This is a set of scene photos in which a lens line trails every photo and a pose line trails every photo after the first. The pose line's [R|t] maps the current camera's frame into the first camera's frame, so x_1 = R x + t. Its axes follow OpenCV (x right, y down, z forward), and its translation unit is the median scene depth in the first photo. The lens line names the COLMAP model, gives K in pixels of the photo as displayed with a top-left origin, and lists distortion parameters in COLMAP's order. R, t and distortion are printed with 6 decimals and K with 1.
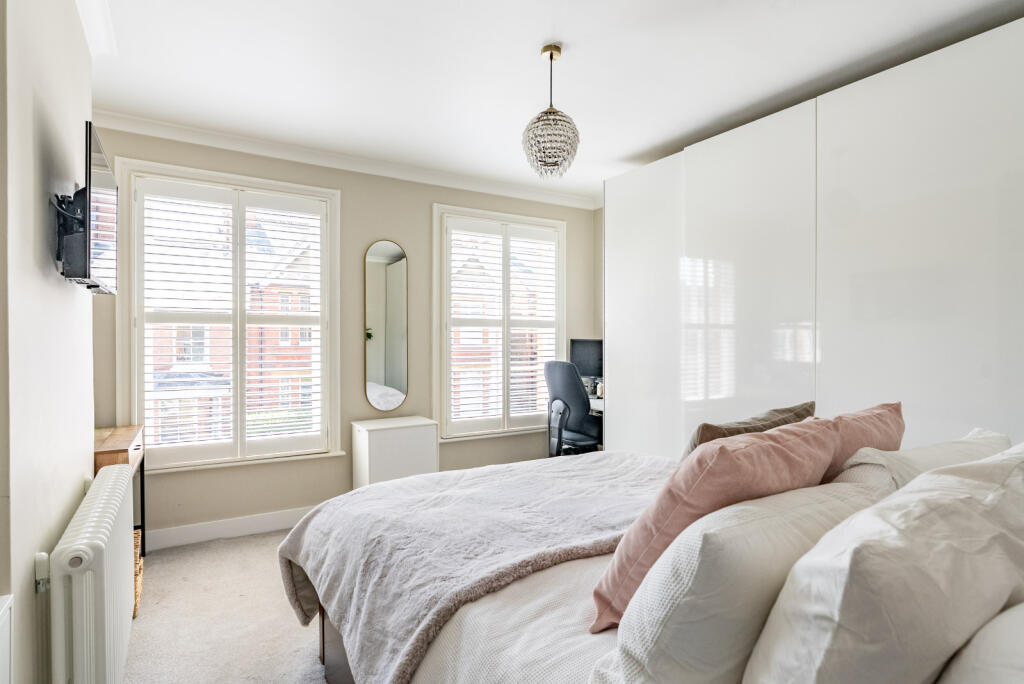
lens RADIAL K [[532.6, 0, 510.9], [0, 532.6, 343.1], [0, 0, 1]] dist [-0.002634, -0.000164]
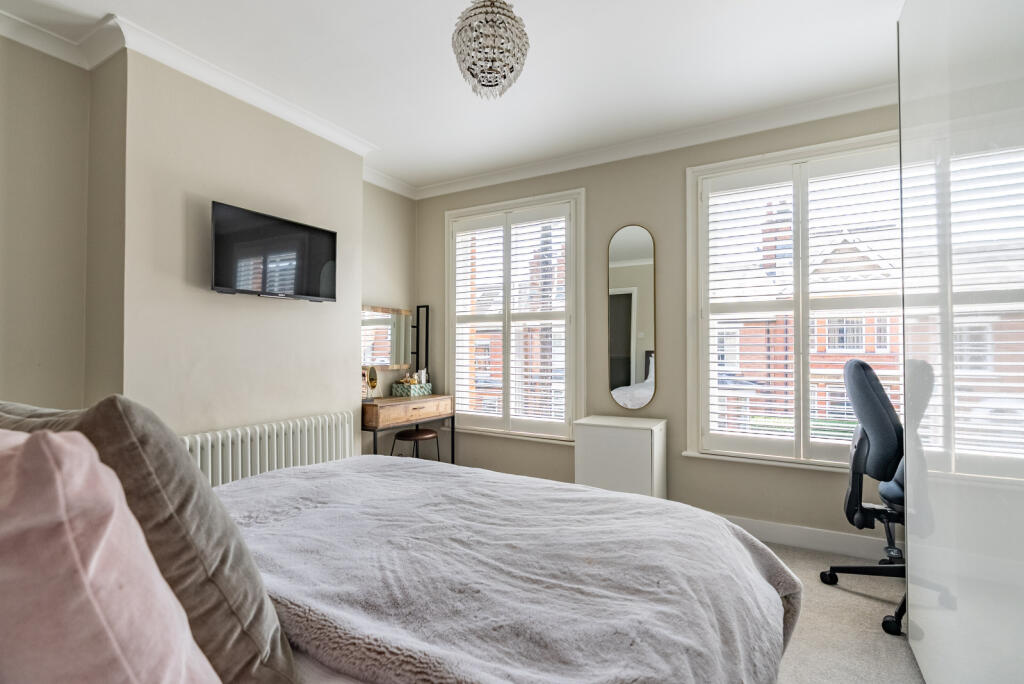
lens RADIAL K [[474.4, 0, 511.5], [0, 474.4, 345.1], [0, 0, 1]] dist [-0.015717, -0.000773]
pose [[0.475480, -0.009354, -0.879677, 0.434315], [-0.006556, 0.999878, -0.014175, 0.032226], [0.879702, 0.012508, 0.475361, 0.471069]]
